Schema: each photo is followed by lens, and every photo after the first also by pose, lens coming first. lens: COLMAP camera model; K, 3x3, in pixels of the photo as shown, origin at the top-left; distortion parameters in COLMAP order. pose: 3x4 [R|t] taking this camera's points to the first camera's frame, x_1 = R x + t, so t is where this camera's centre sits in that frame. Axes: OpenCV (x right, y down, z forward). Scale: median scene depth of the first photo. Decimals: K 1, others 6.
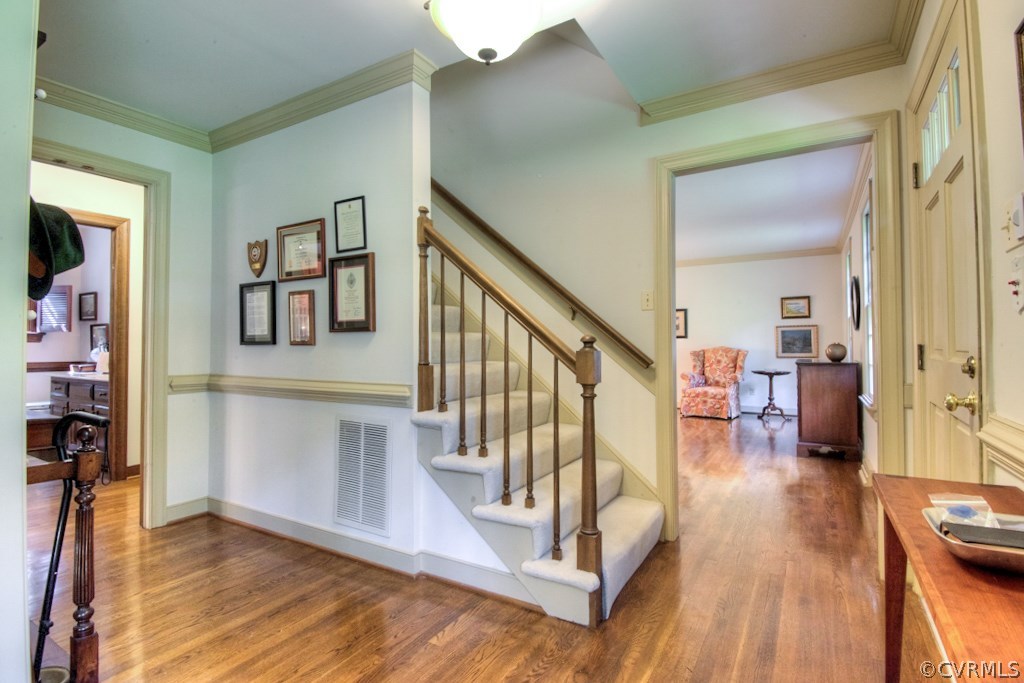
lens RADIAL K [[497.1, 0, 512.6], [0, 497.1, 336.4], [0, 0, 1]] dist [0.003478, 0.000423]
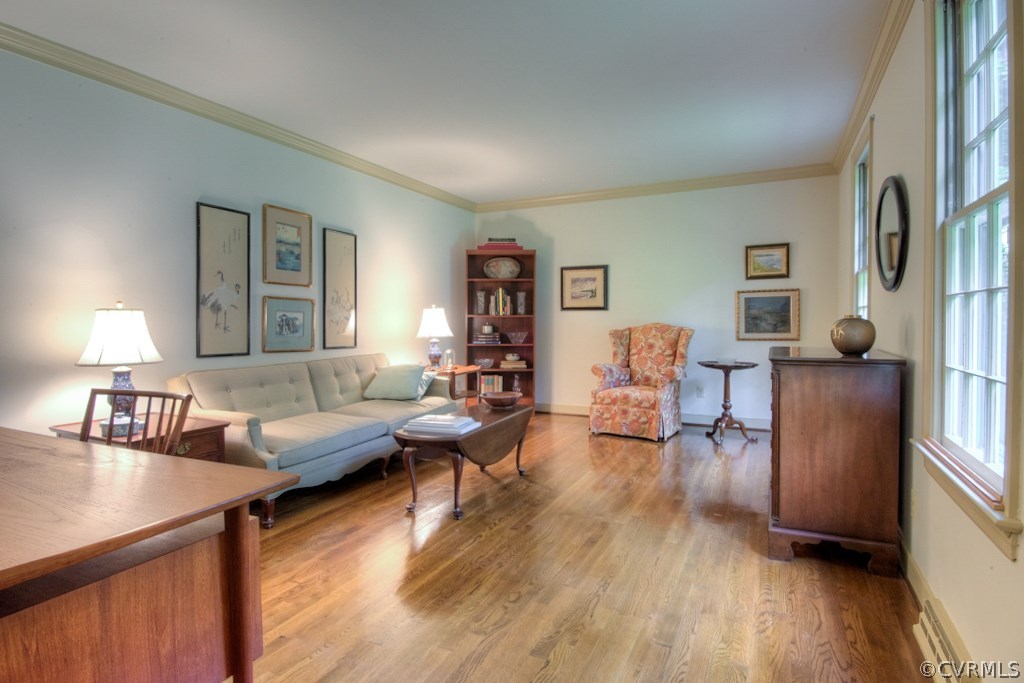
lens RADIAL K [[546.2, 0, 511.7], [0, 546.2, 338.6], [0, 0, 1]] dist [0.006277, -0.000982]
pose [[0.995995, -0.004779, 0.089281, 0.185142], [0.000270, 0.998727, 0.050446, 0.005270], [-0.089409, -0.050220, 0.994728, 0.337246]]
